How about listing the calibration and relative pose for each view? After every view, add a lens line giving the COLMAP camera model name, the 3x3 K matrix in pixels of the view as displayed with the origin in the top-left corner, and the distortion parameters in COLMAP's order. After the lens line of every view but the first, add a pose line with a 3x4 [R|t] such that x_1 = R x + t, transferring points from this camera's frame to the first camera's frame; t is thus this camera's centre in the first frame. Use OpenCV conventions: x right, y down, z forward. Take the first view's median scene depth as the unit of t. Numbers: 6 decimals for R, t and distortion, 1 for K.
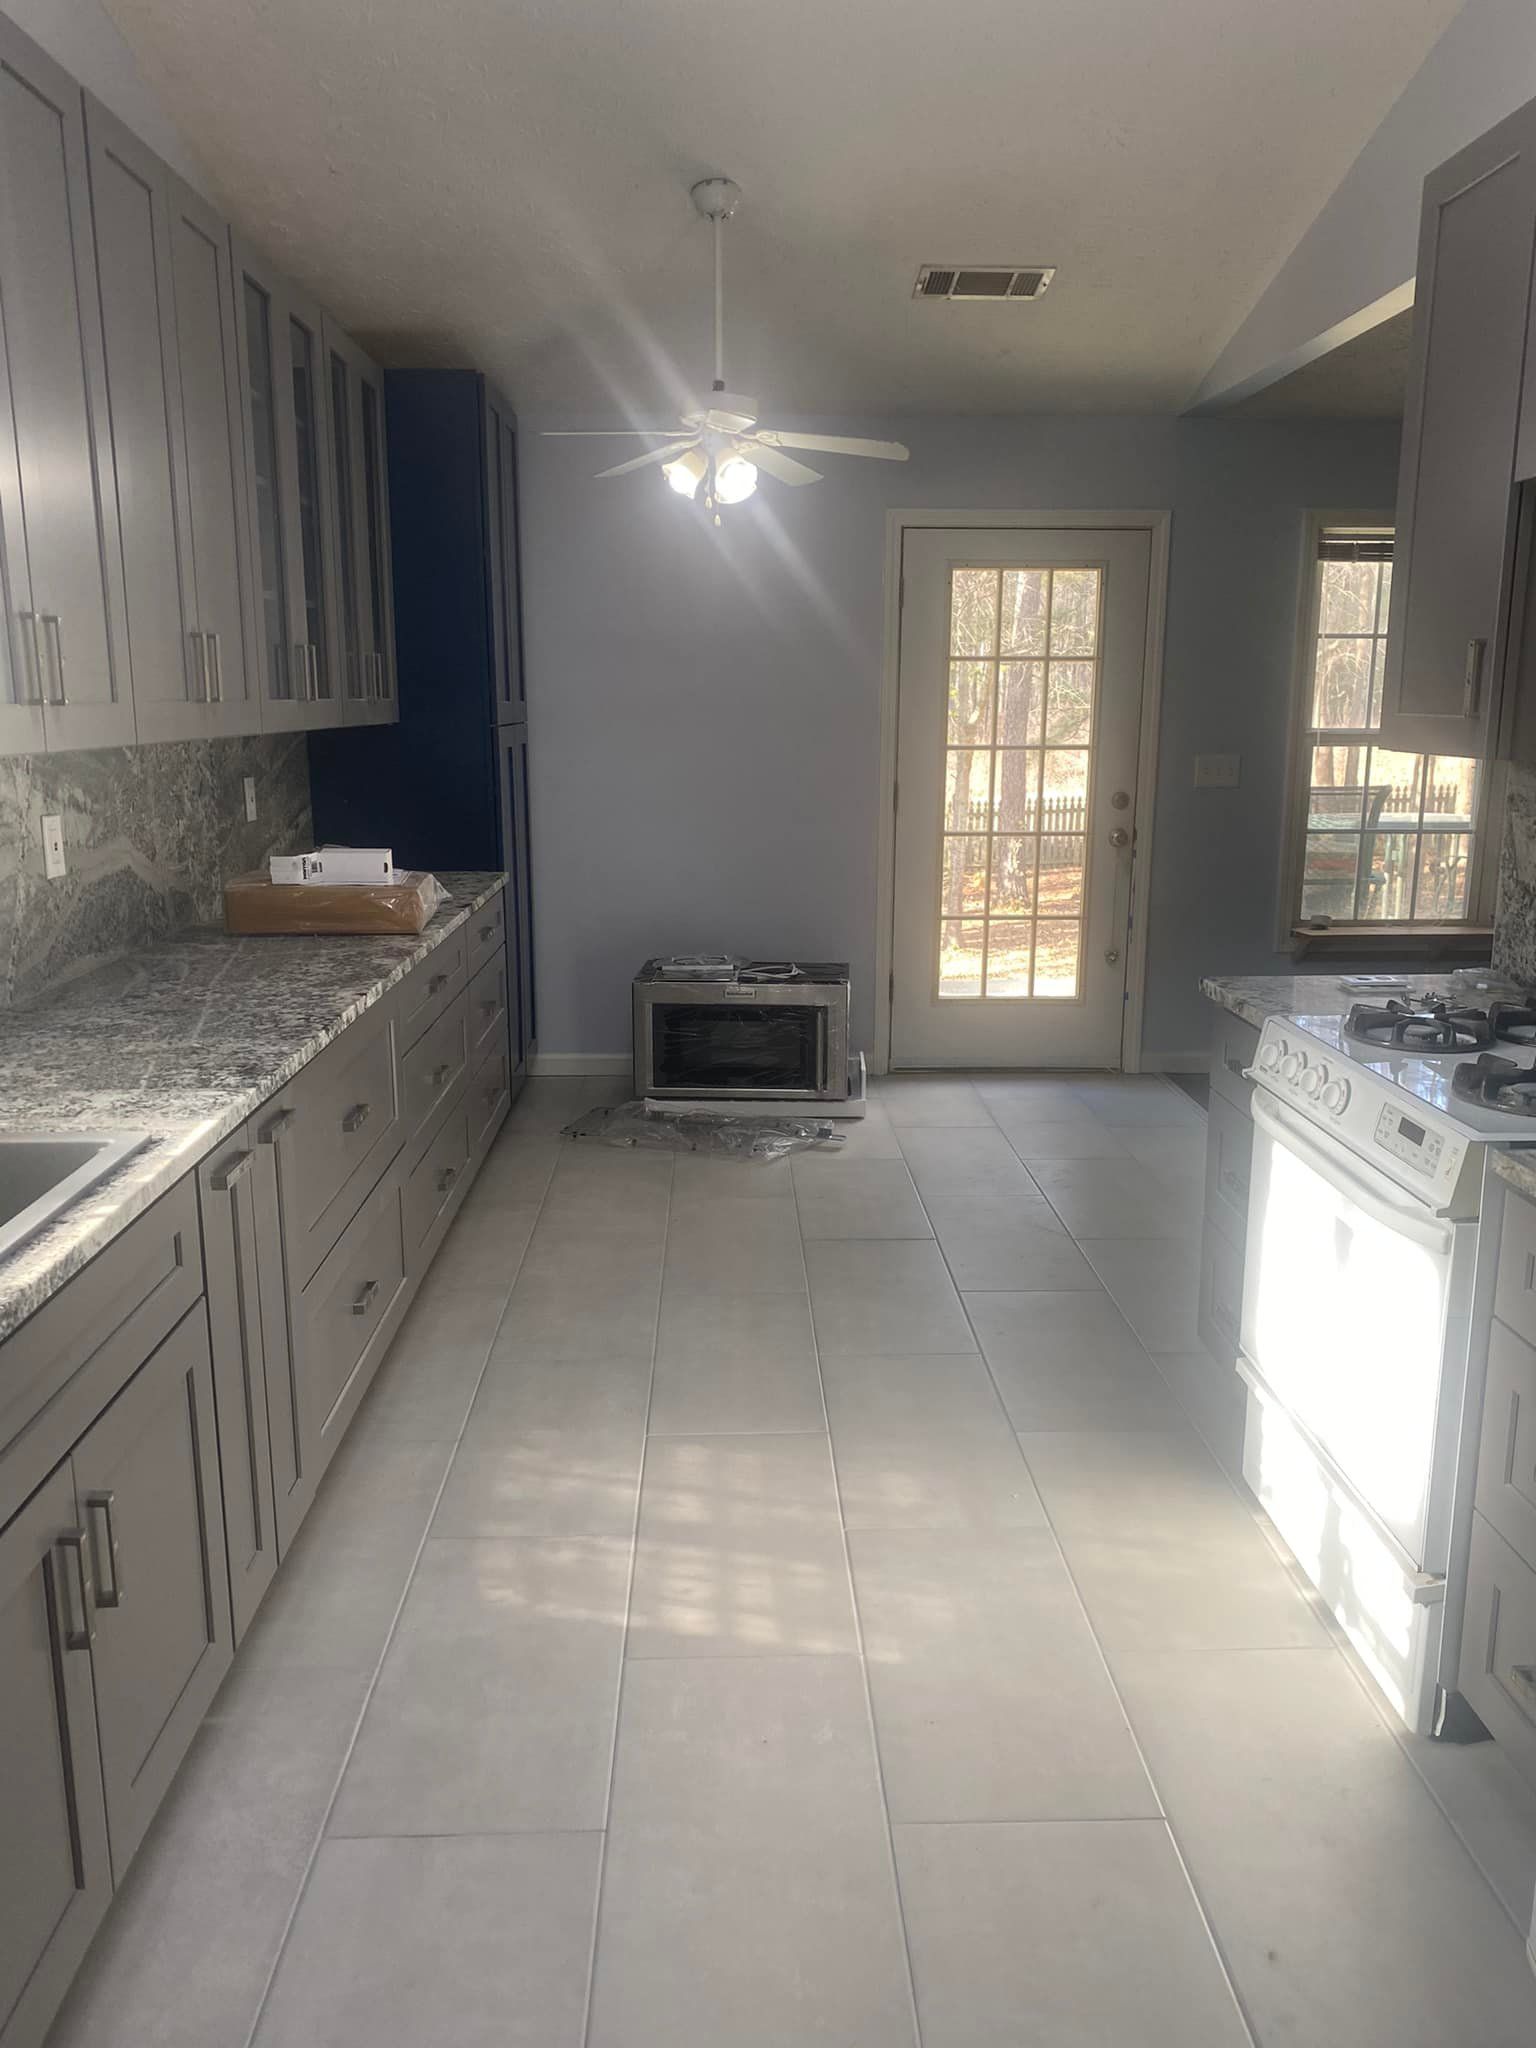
lens RADIAL K [[1528.6, 0, 768.0], [0, 1528.6, 1024.0], [0, 0, 1]] dist [0.004179, 0.000178]
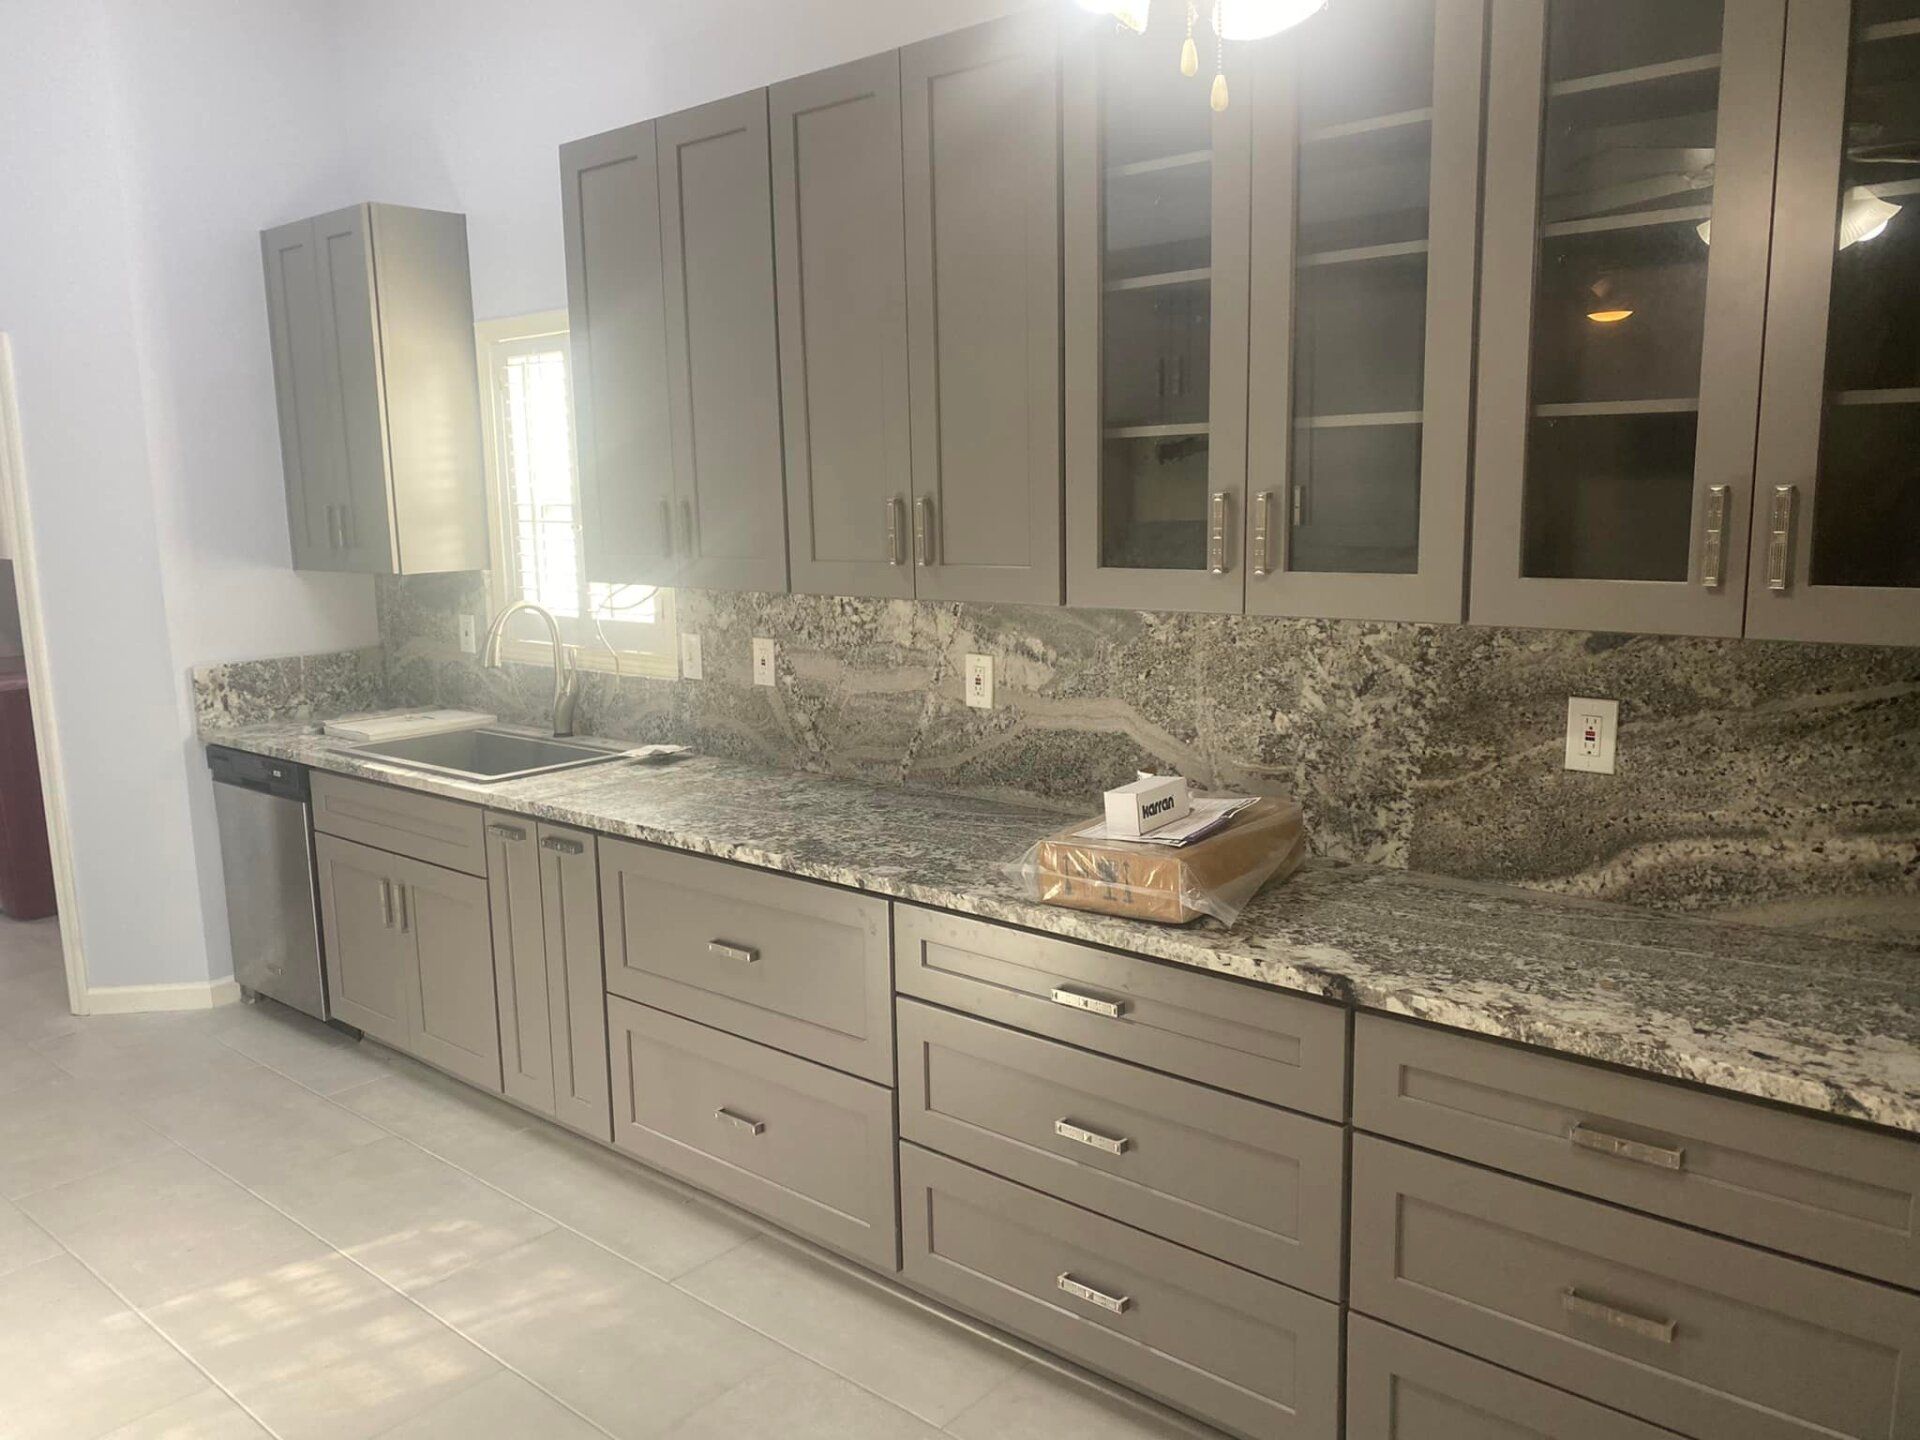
lens RADIAL K [[1433.1, 0, 960.0], [0, 1433.1, 720.0], [0, 0, 1]] dist [0.004179, 0.000178]
pose [[-0.667286, 0.130857, -0.733217, 0.344459], [-0.140806, 0.944529, 0.296715, -0.419344], [0.731371, 0.301235, -0.611845, 1.715599]]
